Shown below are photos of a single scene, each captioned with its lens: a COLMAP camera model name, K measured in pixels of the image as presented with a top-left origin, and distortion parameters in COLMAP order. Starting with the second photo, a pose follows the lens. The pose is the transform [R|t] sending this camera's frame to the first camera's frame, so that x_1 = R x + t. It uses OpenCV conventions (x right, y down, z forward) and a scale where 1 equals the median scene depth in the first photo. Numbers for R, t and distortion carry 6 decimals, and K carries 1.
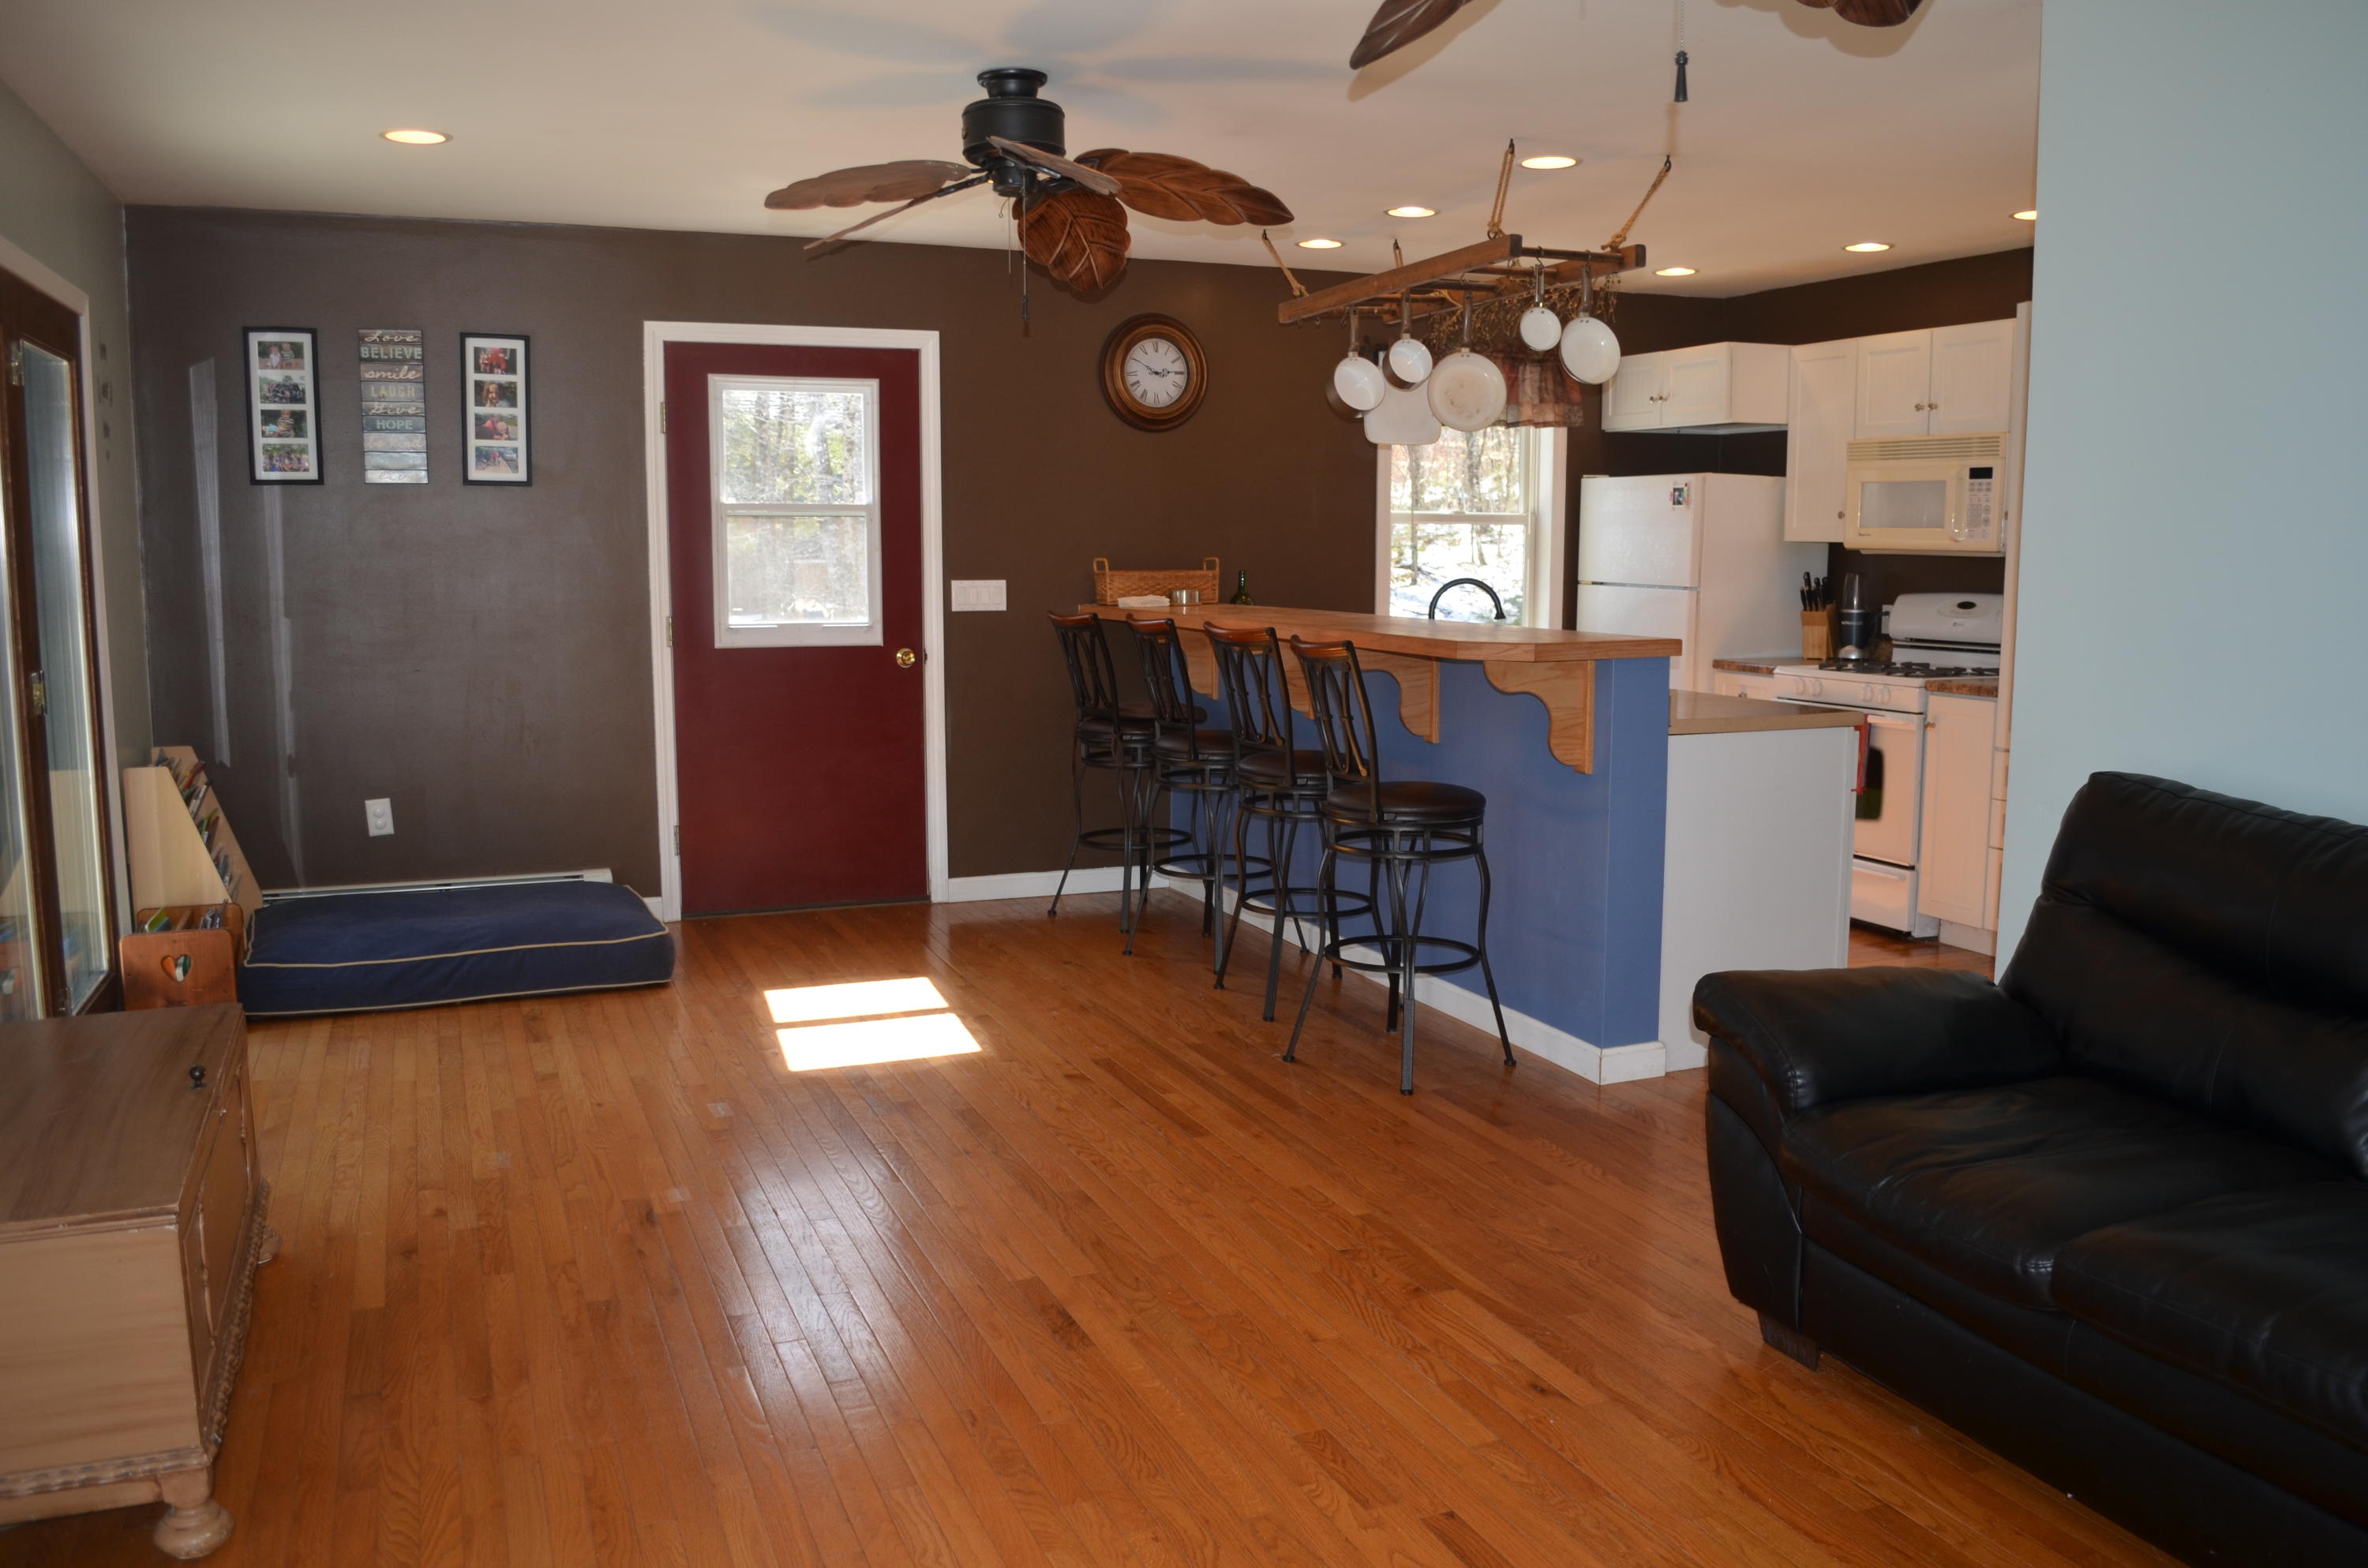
lens RADIAL K [[1884.7, 0, 1182.4], [0, 1884.7, 780.0], [0, 0, 1]] dist [-0.013186, -0.007481]
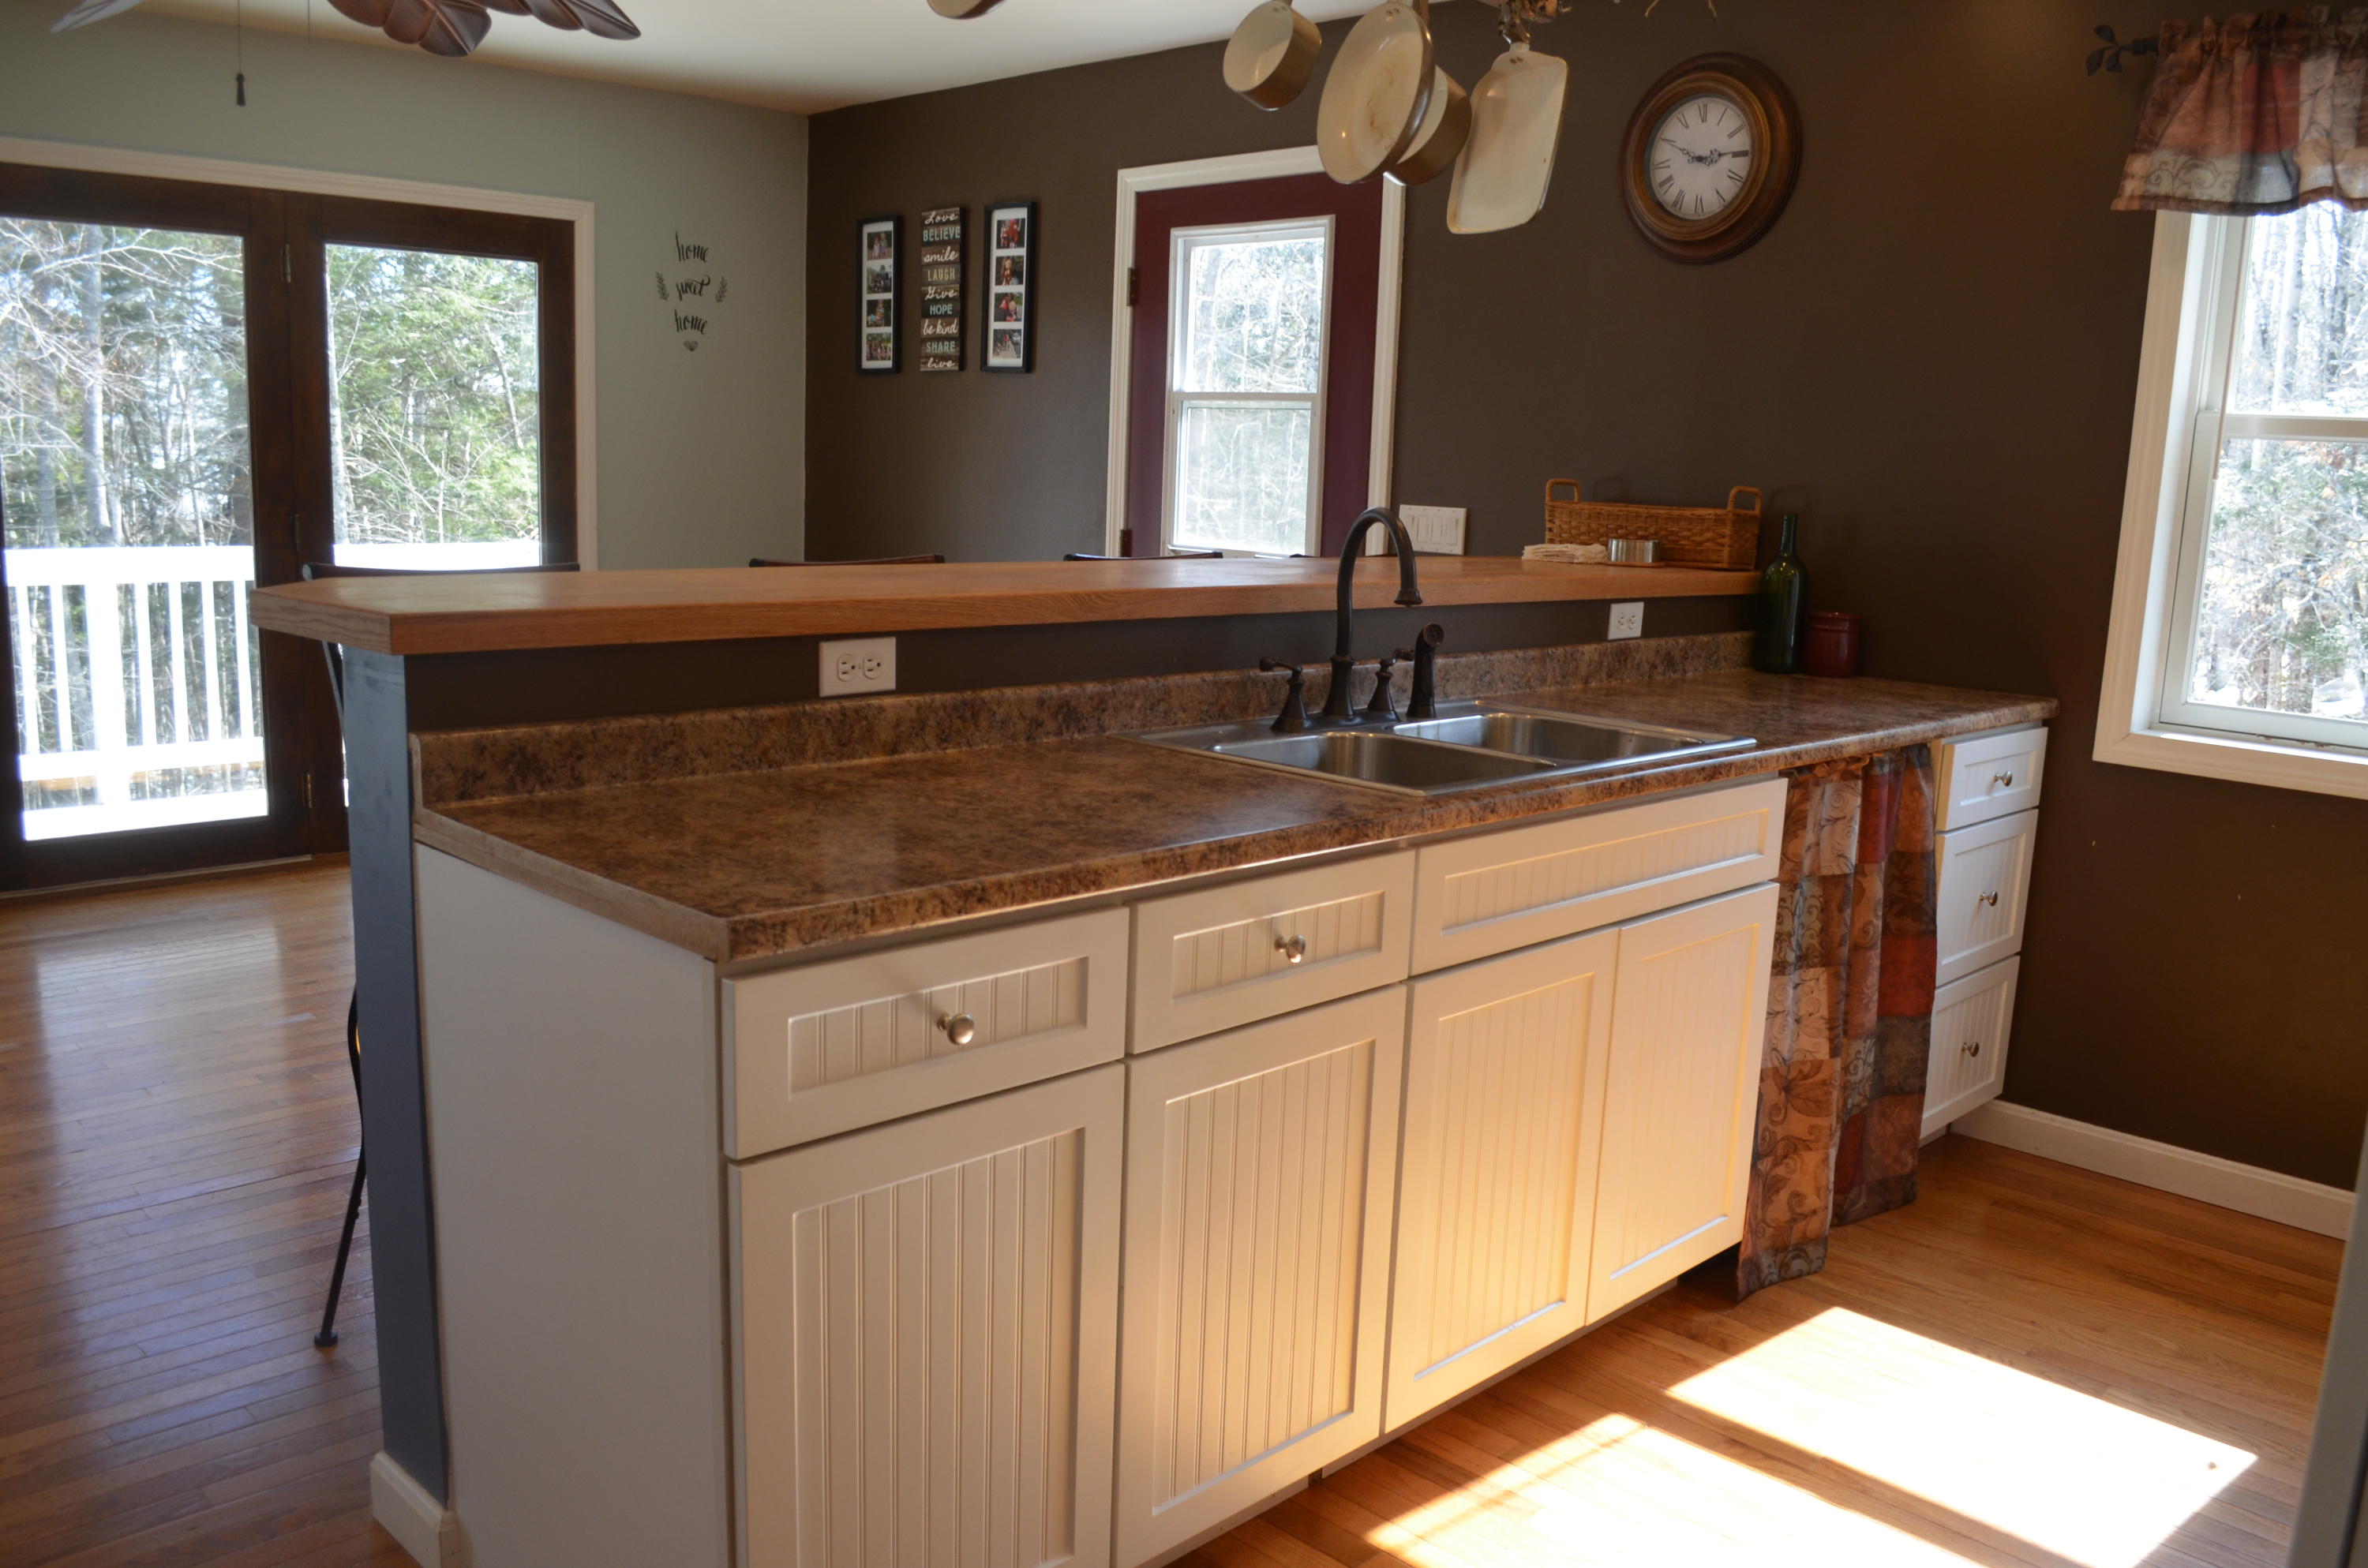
lens RADIAL K [[1884.7, 0, 1184.5], [0, 1884.7, 786.1], [0, 0, 1]] dist [-0.013186, -0.007481]
pose [[0.400446, 0.172680, -0.899903, 0.531903], [-0.152875, 0.980909, 0.120196, -0.082940], [0.903478, 0.089440, 0.419199, 0.716940]]
